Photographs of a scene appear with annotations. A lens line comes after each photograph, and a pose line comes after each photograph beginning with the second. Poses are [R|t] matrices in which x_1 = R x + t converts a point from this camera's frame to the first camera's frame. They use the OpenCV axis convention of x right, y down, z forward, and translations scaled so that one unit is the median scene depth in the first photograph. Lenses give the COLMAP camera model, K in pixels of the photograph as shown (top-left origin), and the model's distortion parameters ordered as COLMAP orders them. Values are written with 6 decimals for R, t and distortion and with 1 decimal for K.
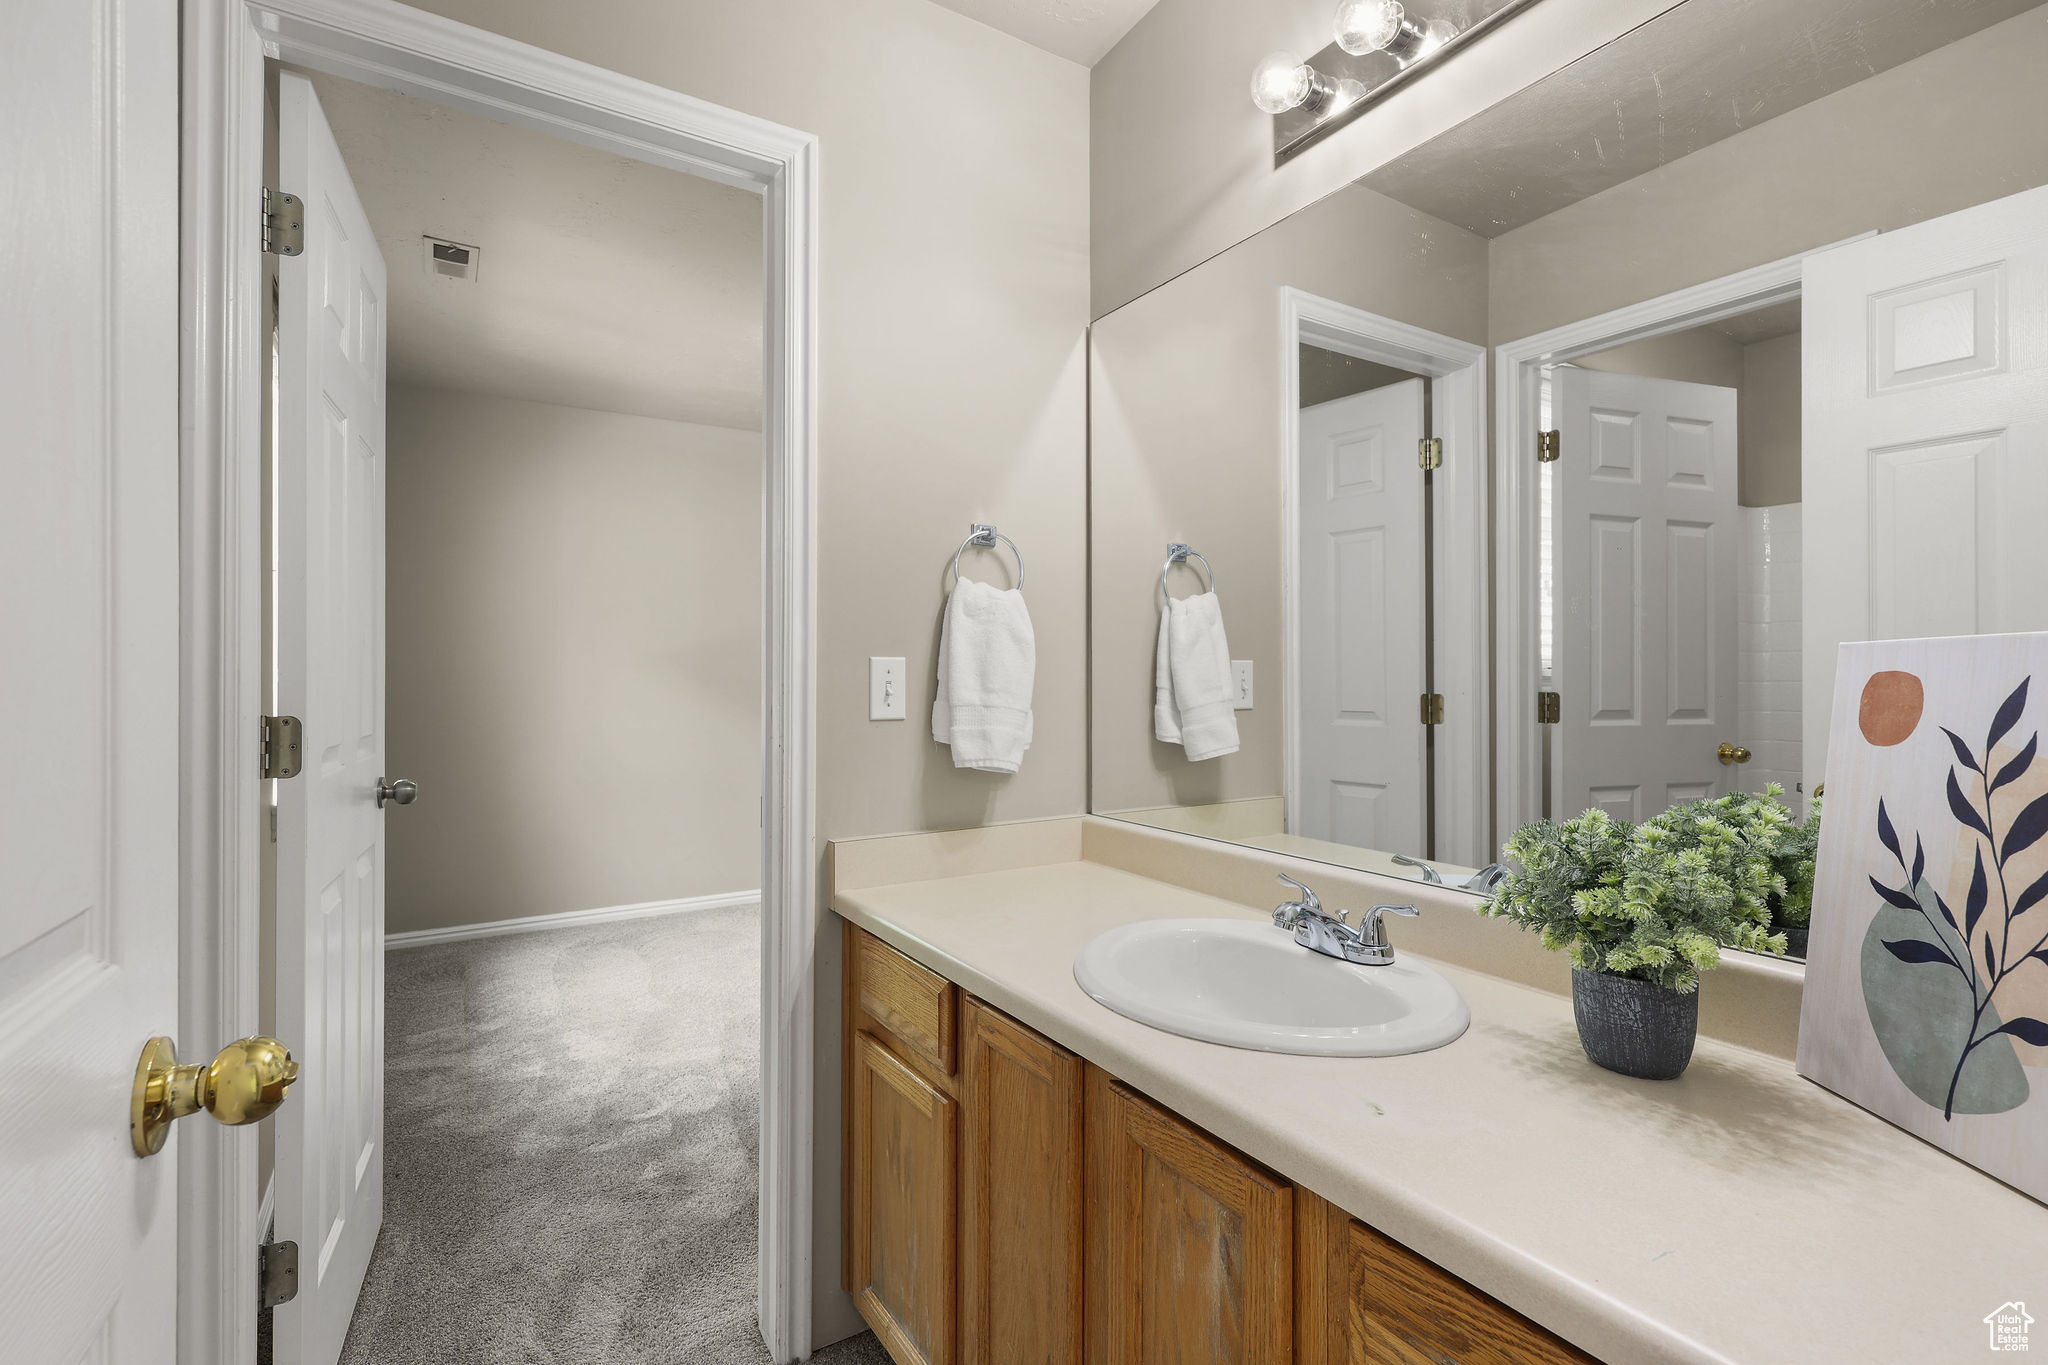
lens RADIAL K [[959.1, 0, 1022.3], [0, 959.1, 676.9], [0, 0, 1]] dist [0.001618, -0.000191]
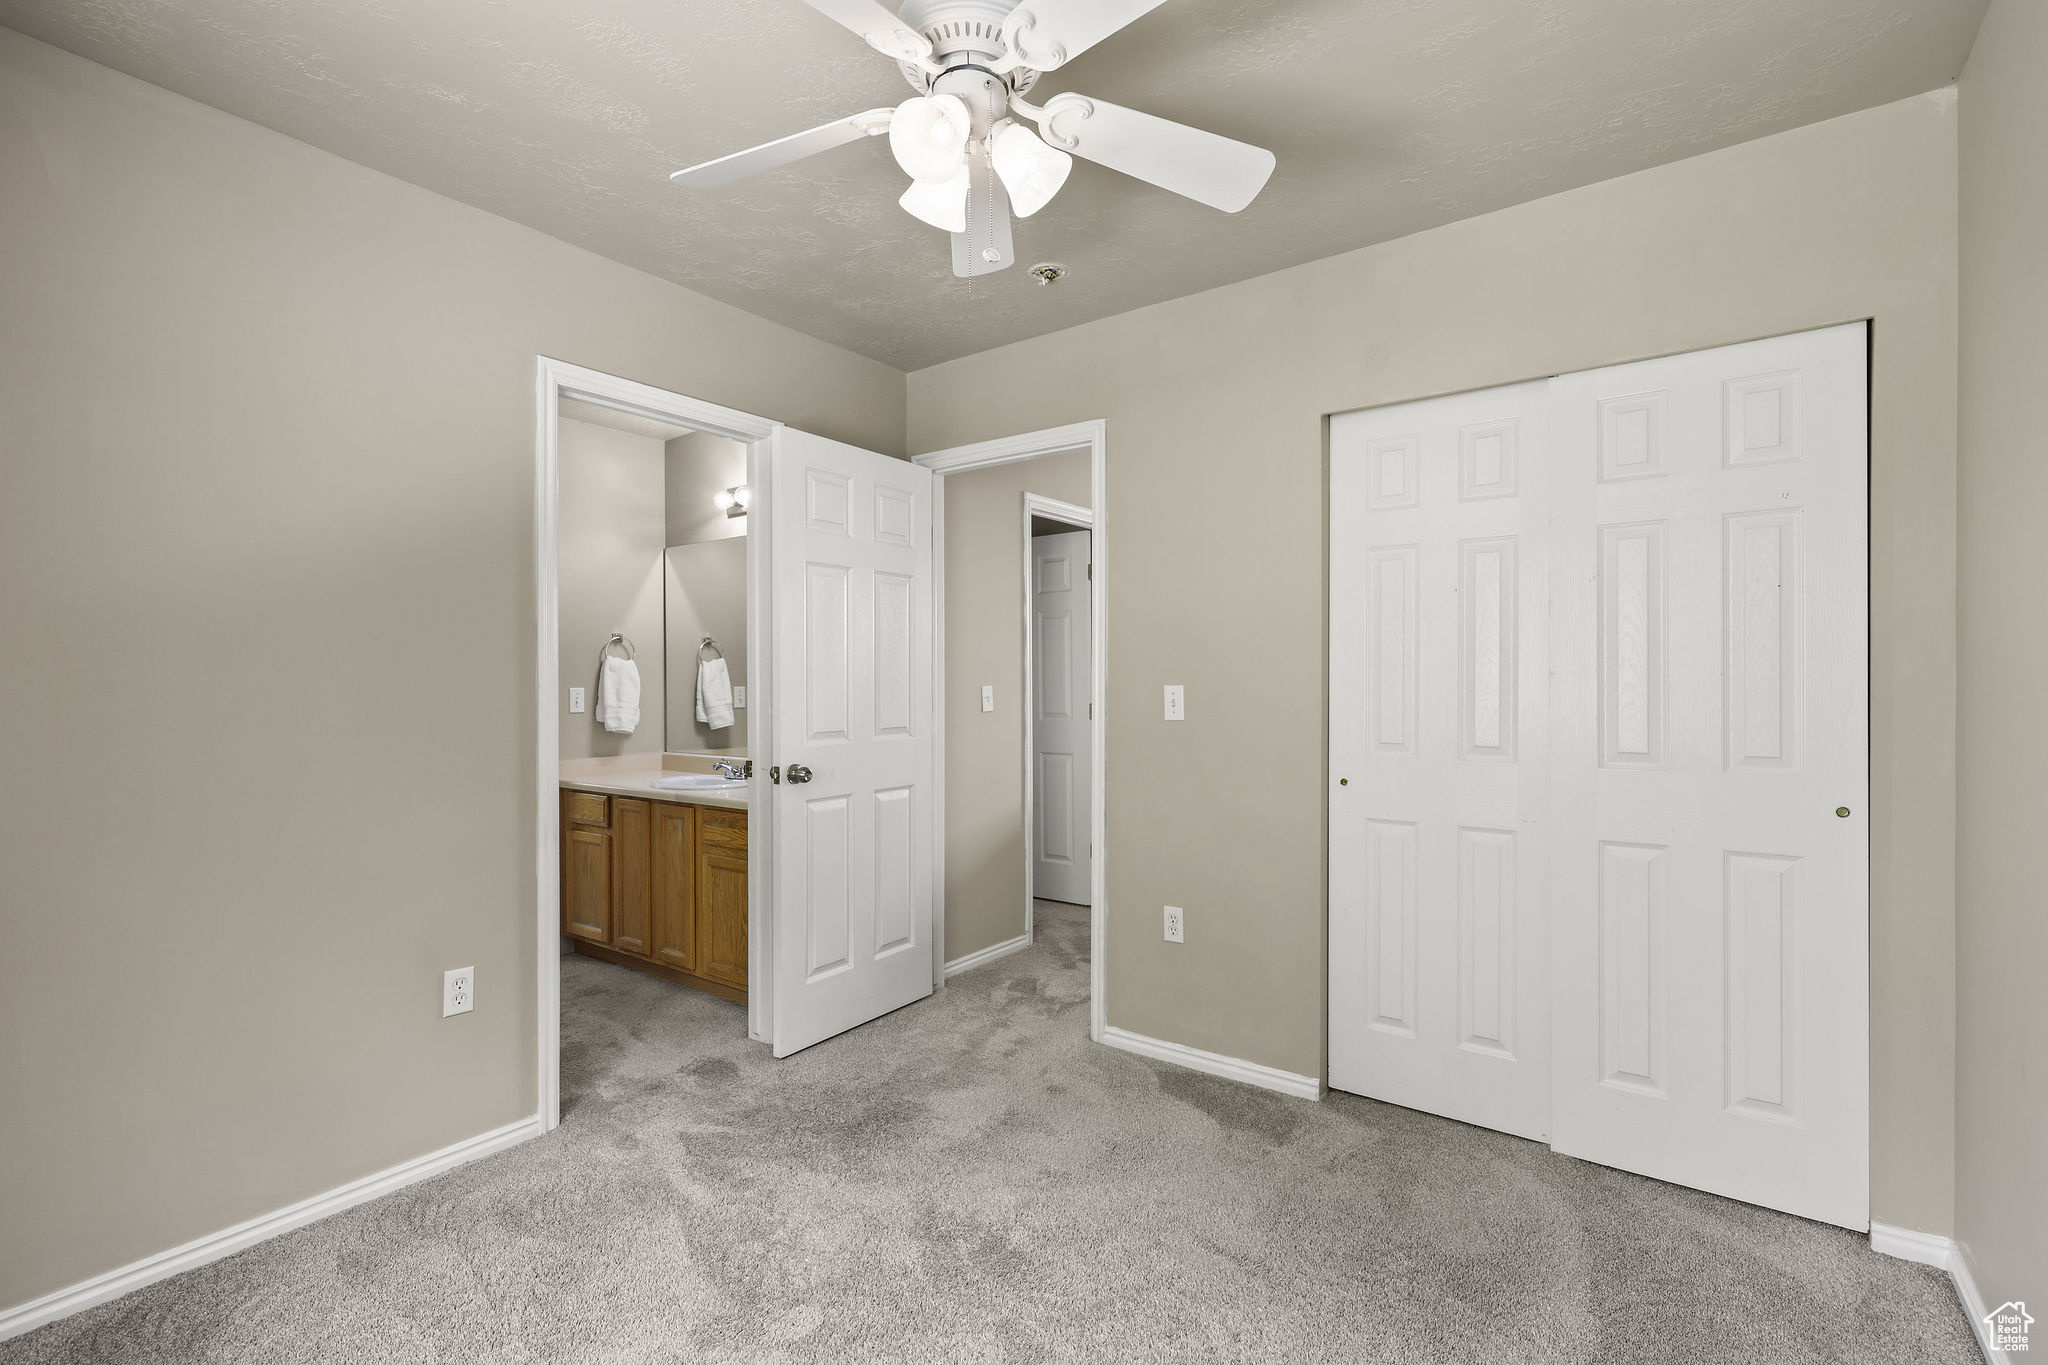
lens RADIAL K [[959.1, 0, 1028.3], [0, 959.1, 687.9], [0, 0, 1]] dist [0.001618, -0.000191]
pose [[0.931217, -0.005426, 0.364426, 0.043723], [0.005009, 0.999985, 0.002092, -0.019123], [-0.364432, -0.000122, 0.931230, -1.699213]]
